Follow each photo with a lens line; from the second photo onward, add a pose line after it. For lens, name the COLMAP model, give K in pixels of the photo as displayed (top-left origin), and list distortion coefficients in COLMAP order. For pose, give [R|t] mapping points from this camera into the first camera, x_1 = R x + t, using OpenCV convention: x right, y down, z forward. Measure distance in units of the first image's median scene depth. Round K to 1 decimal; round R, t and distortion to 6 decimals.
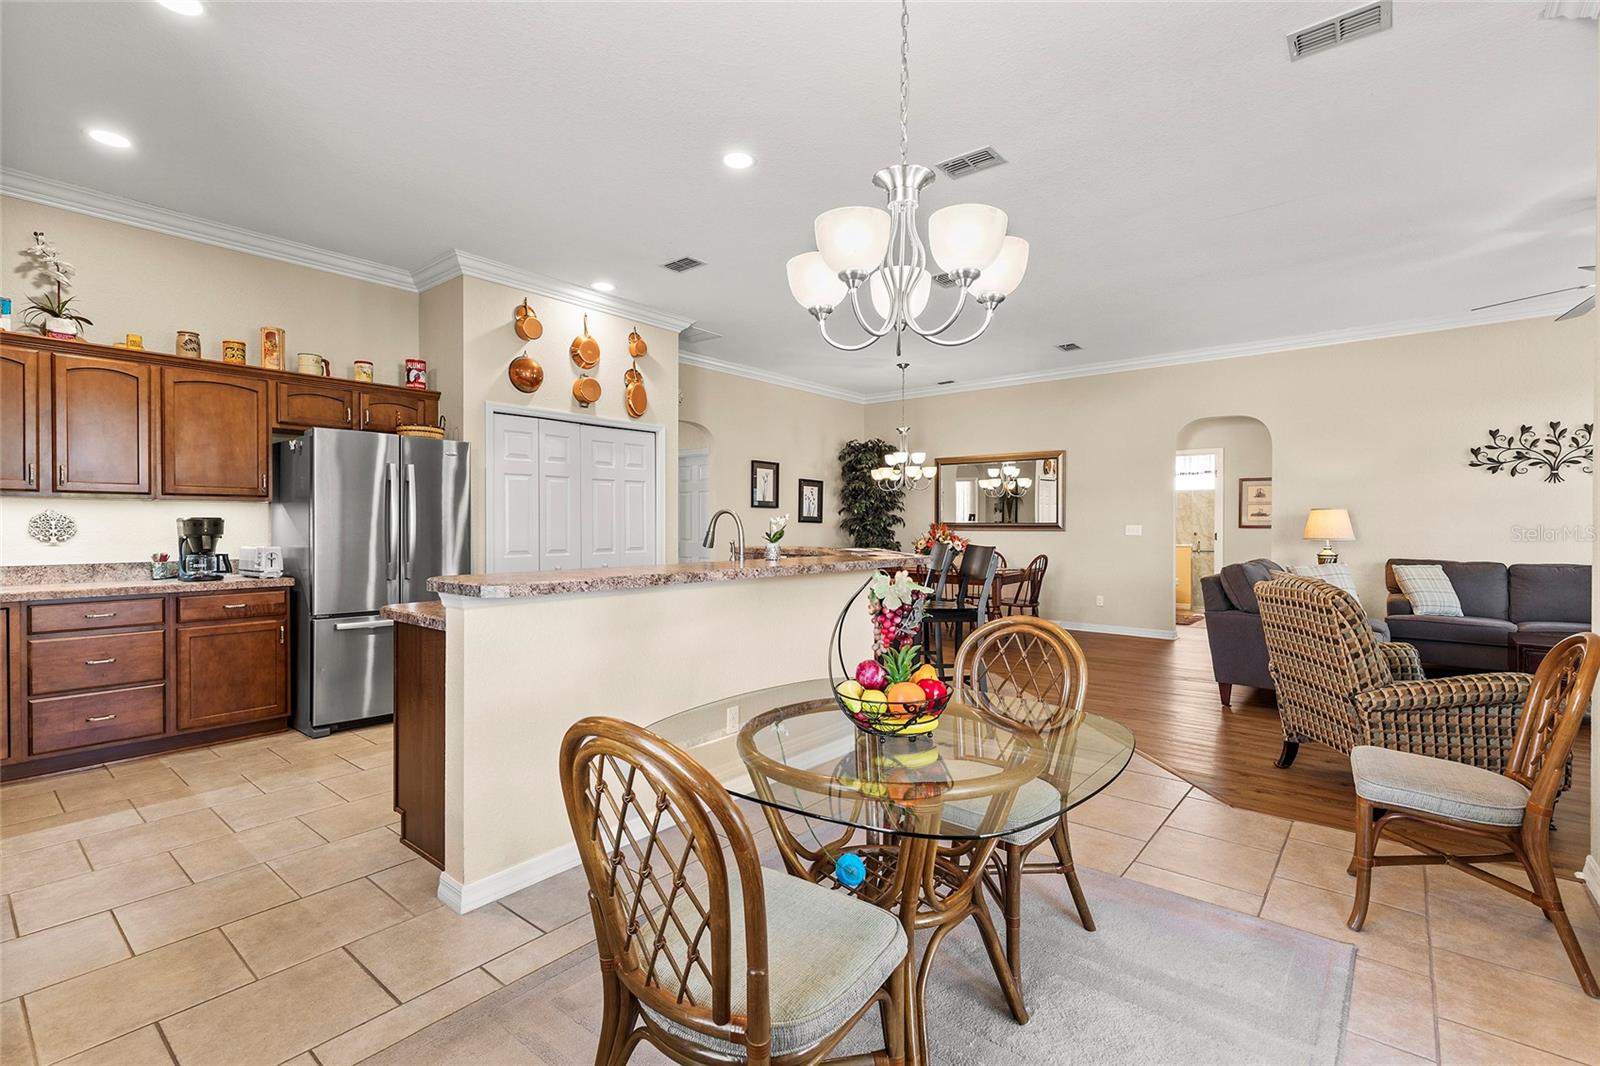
lens RADIAL K [[721.3, 0, 800.9], [0, 721.3, 531.7], [0, 0, 1]] dist [0.003818, -0.000482]
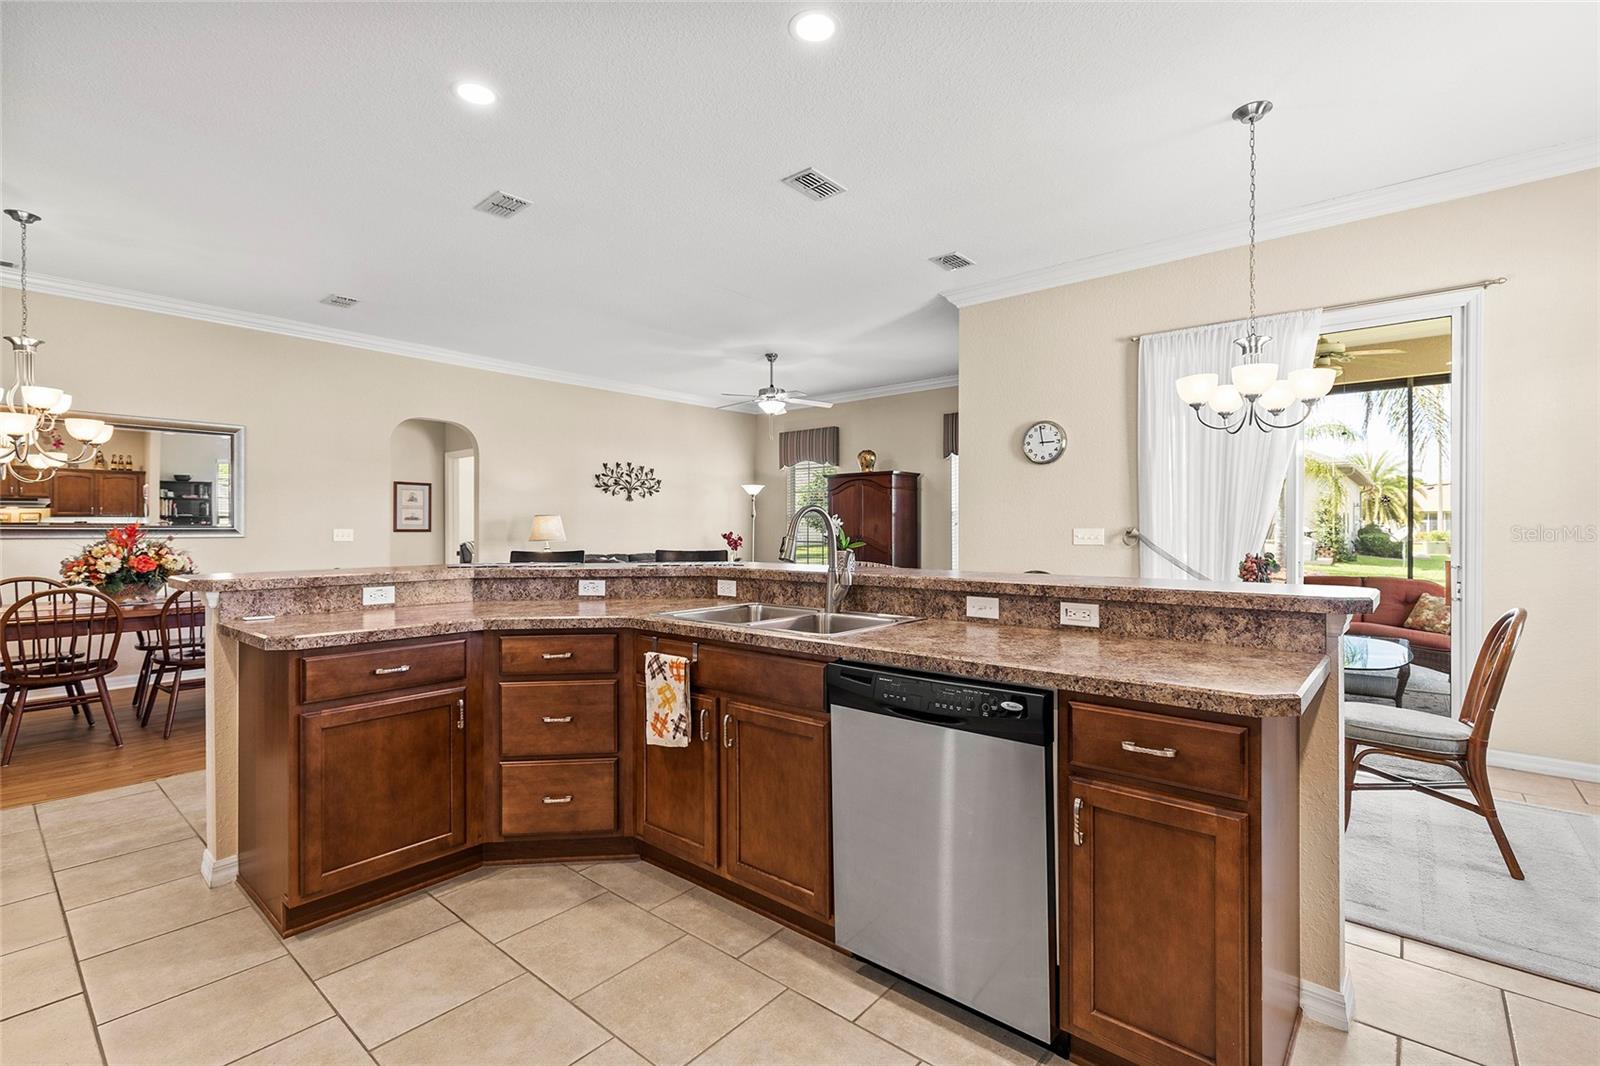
lens RADIAL K [[721.3, 0, 796.8], [0, 721.3, 533.7], [0, 0, 1]] dist [0.003818, -0.000482]
pose [[0.014749, -0.006528, 0.999870, -0.567105], [0.010021, 0.999929, 0.006381, -0.005471], [-0.999841, 0.009926, 0.014814, 0.696438]]
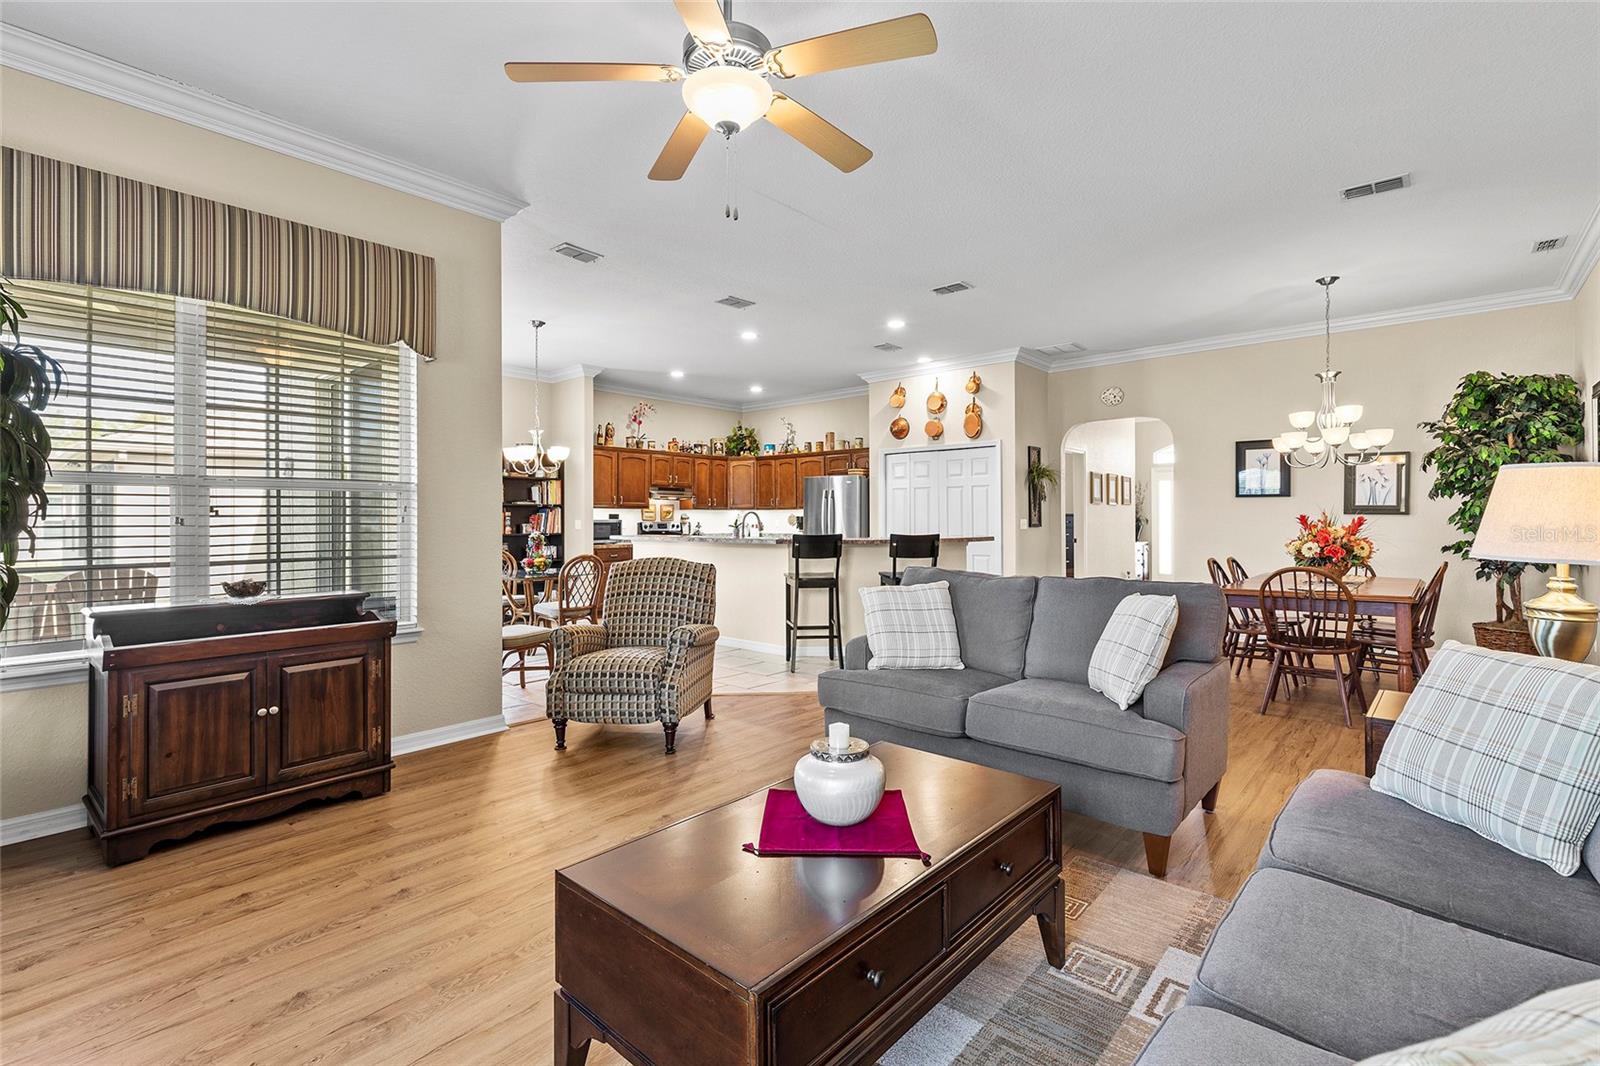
lens RADIAL K [[721.3, 0, 789.4], [0, 721.3, 518.9], [0, 0, 1]] dist [0.003818, -0.000482]
pose [[-0.037194, -0.001508, -0.999307, 1.298990], [-0.007178, 0.999973, -0.001242, -0.005504], [0.999282, 0.007127, -0.037204, 0.815033]]
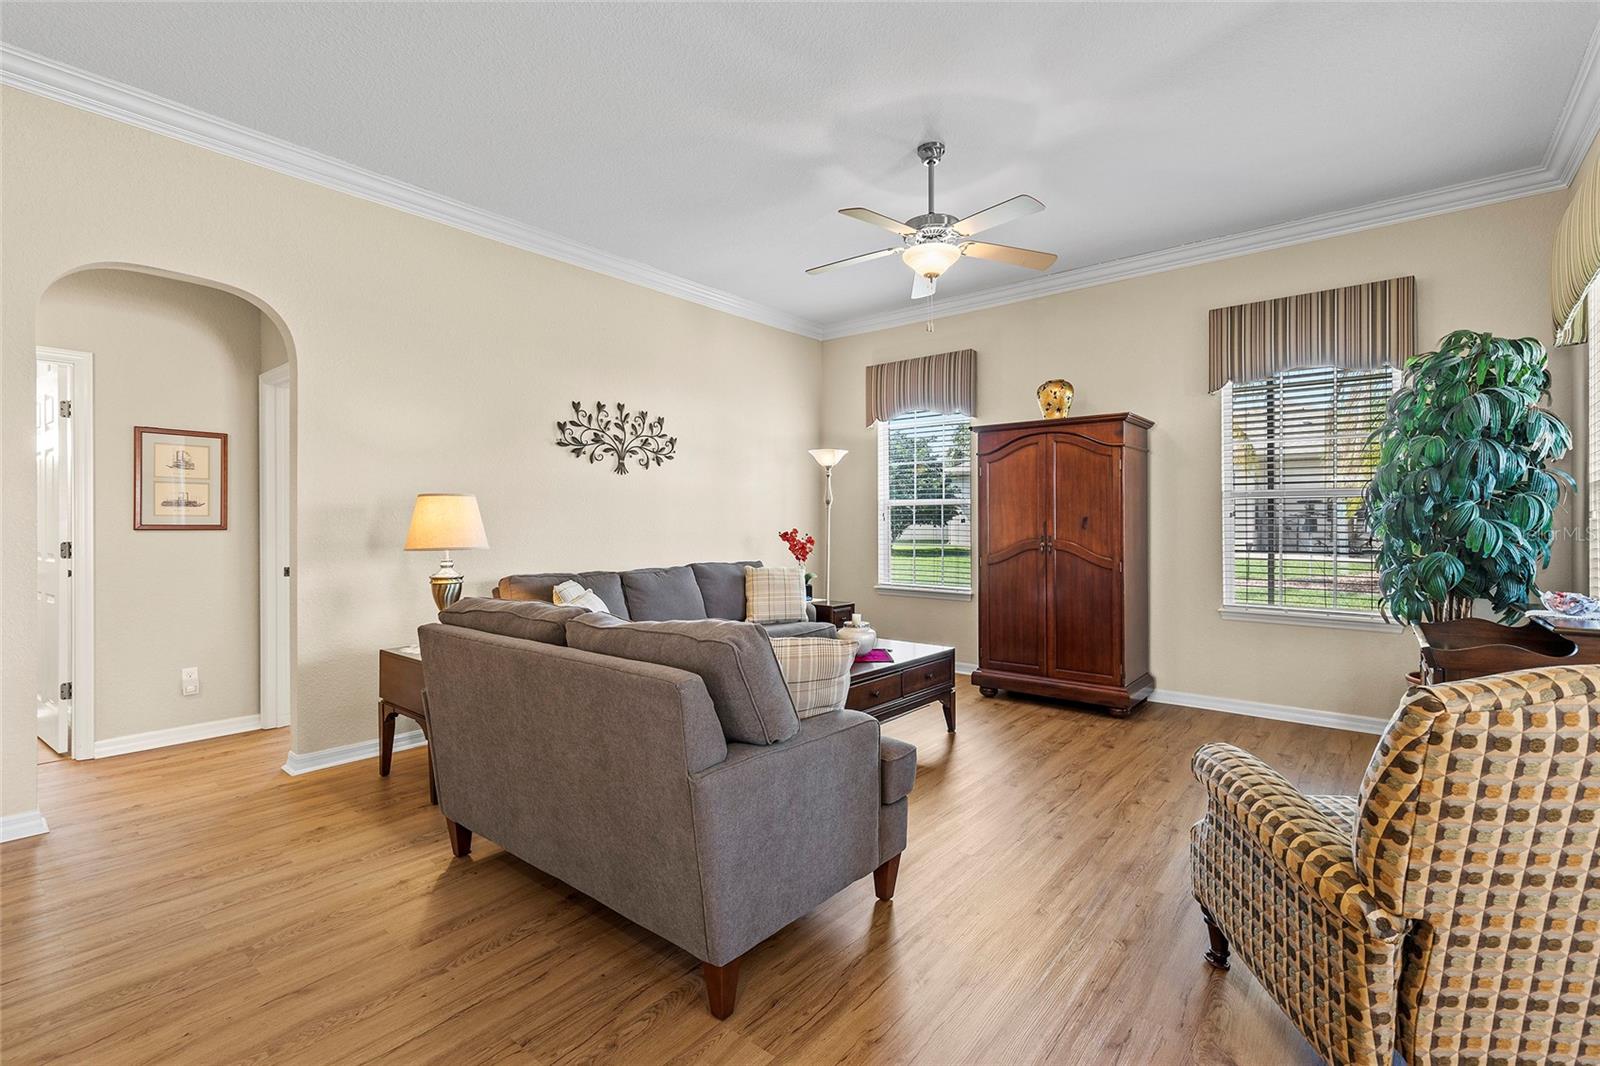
lens RADIAL K [[721.3, 0, 796.6], [0, 721.3, 524.0], [0, 0, 1]] dist [0.003818, -0.000482]
pose [[-0.003481, -0.000294, 0.999994, 0.206715], [0.011223, 0.999937, 0.000334, -0.007317], [-0.999931, 0.011224, -0.003477, 0.895684]]
